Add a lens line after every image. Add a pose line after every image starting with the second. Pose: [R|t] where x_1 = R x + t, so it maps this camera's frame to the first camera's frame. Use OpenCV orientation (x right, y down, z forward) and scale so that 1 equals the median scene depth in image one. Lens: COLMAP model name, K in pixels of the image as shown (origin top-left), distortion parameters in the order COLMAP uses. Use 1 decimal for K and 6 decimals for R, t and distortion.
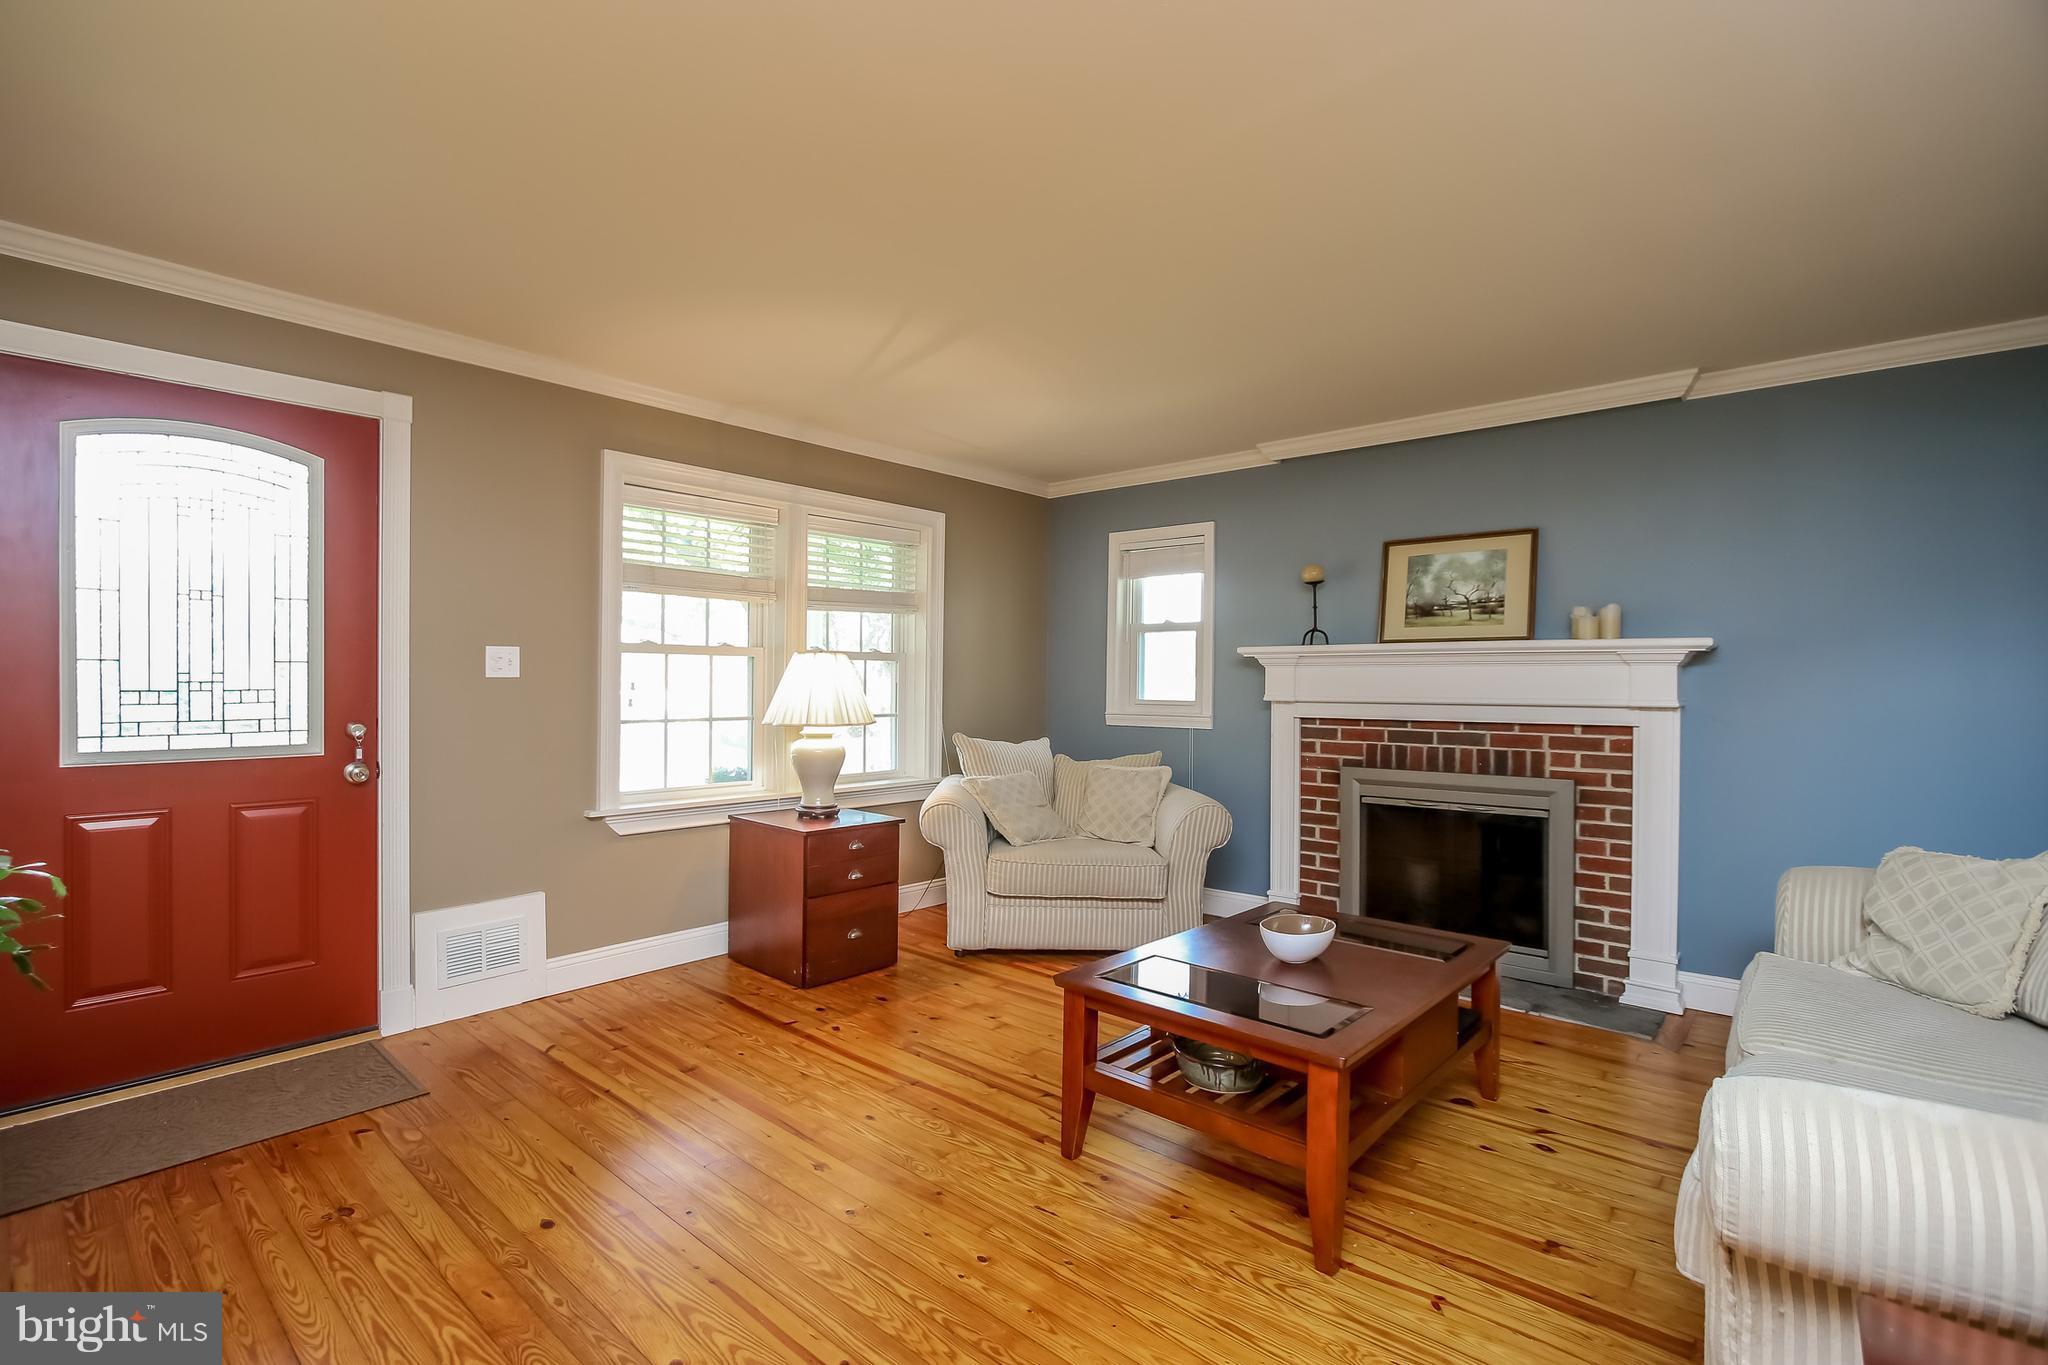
lens RADIAL K [[931.5, 0, 996.4], [0, 931.5, 681.6], [0, 0, 1]] dist [-0.014424, 0.001628]
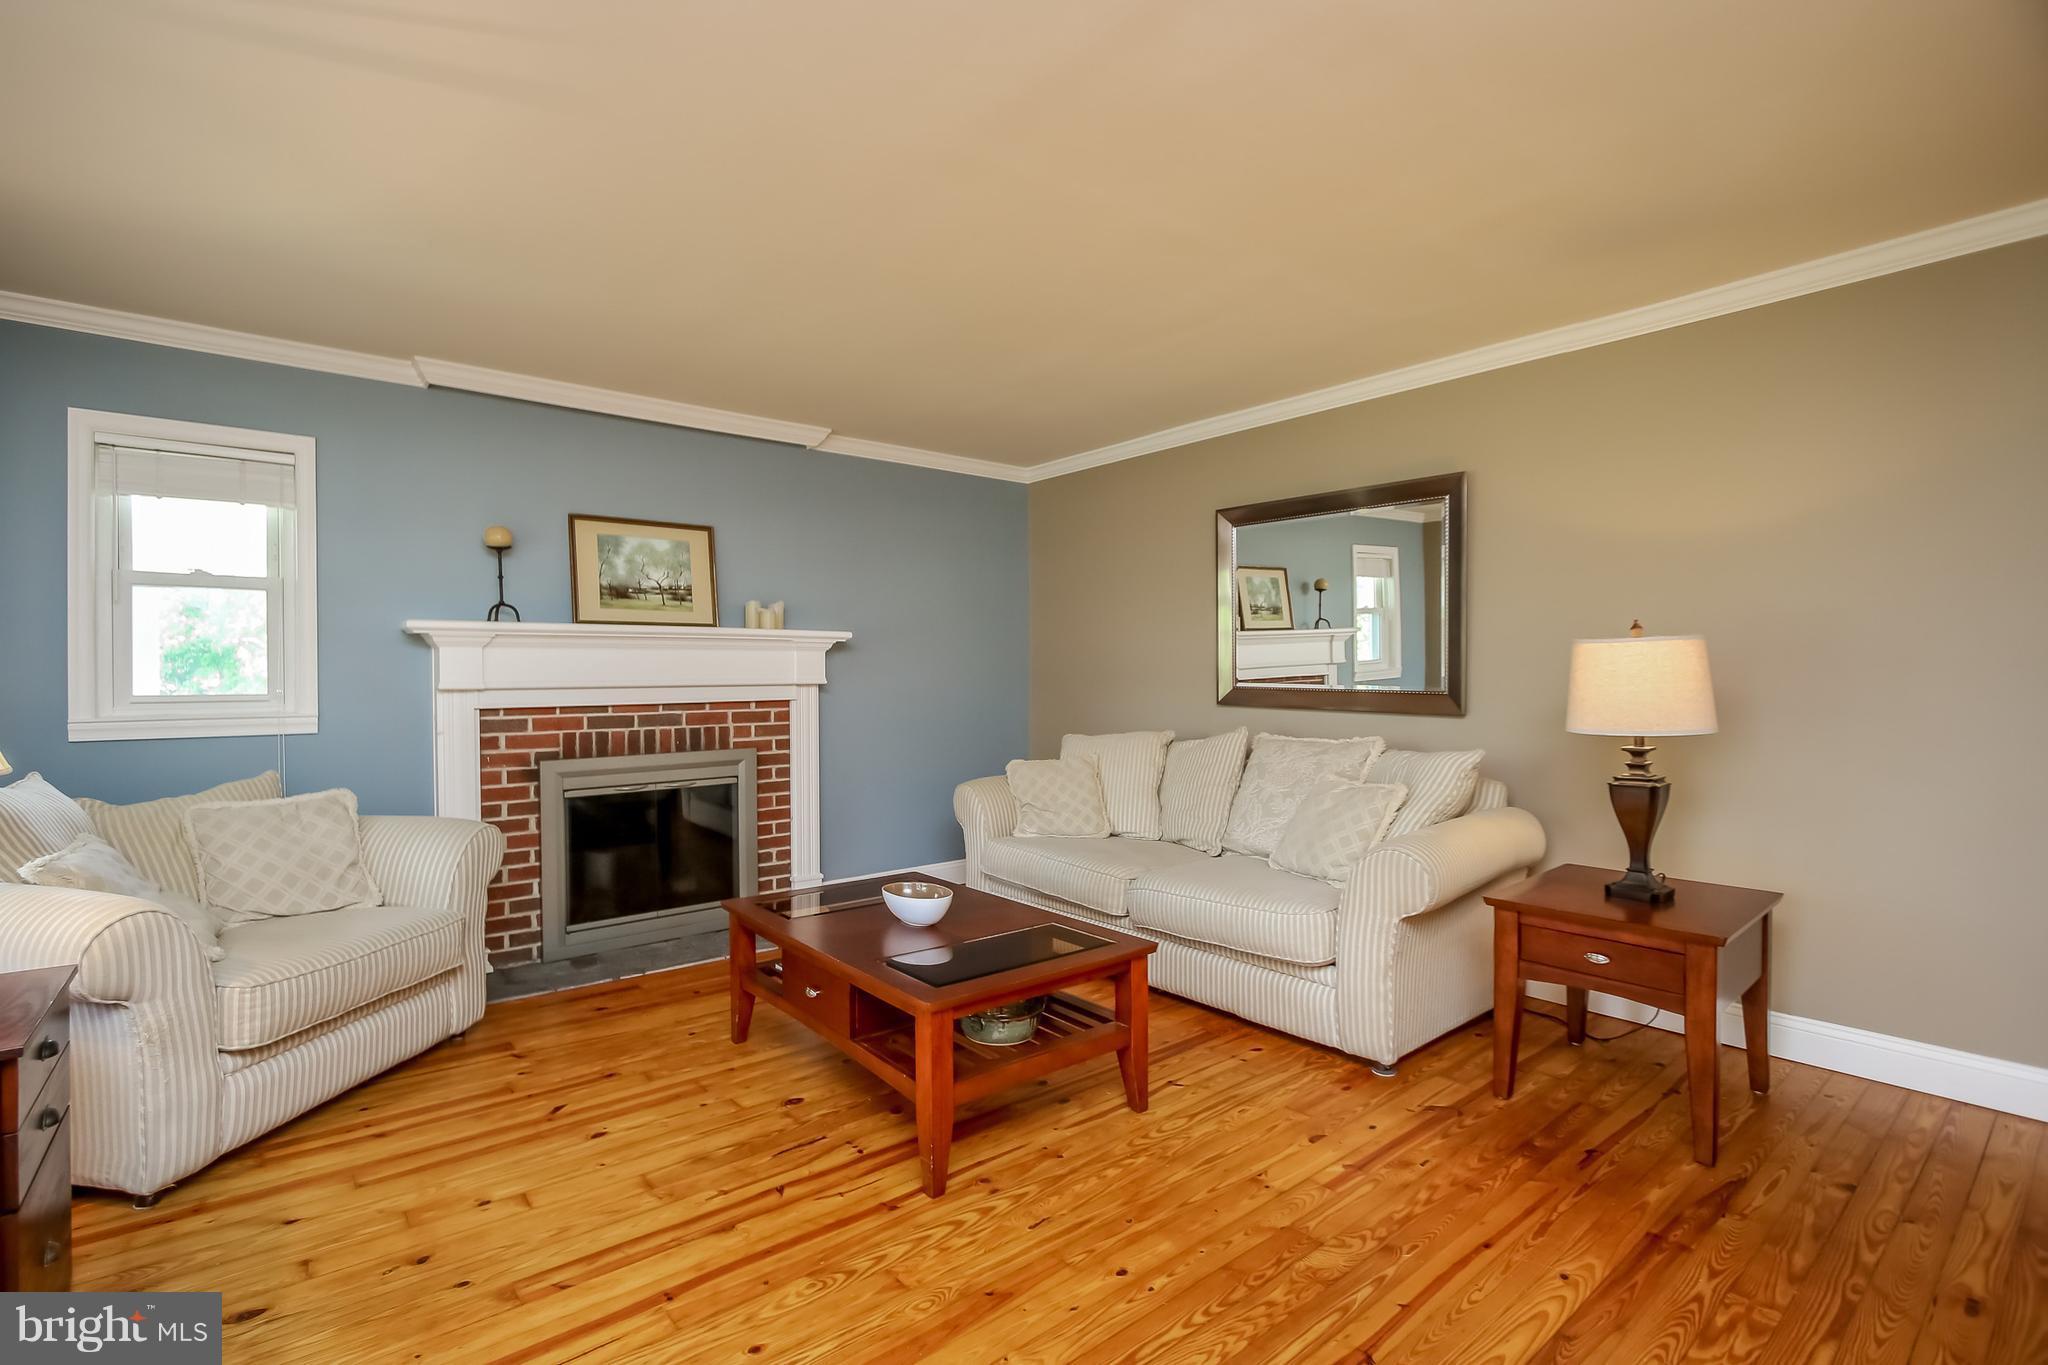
lens RADIAL K [[931.5, 0, 996.4], [0, 931.5, 681.6], [0, 0, 1]] dist [-0.014424, 0.001628]
pose [[0.166254, -0.020617, 0.985867, -0.449697], [0.000811, 0.999784, 0.020772, -0.002307], [-0.986083, -0.002654, 0.166235, 0.452359]]
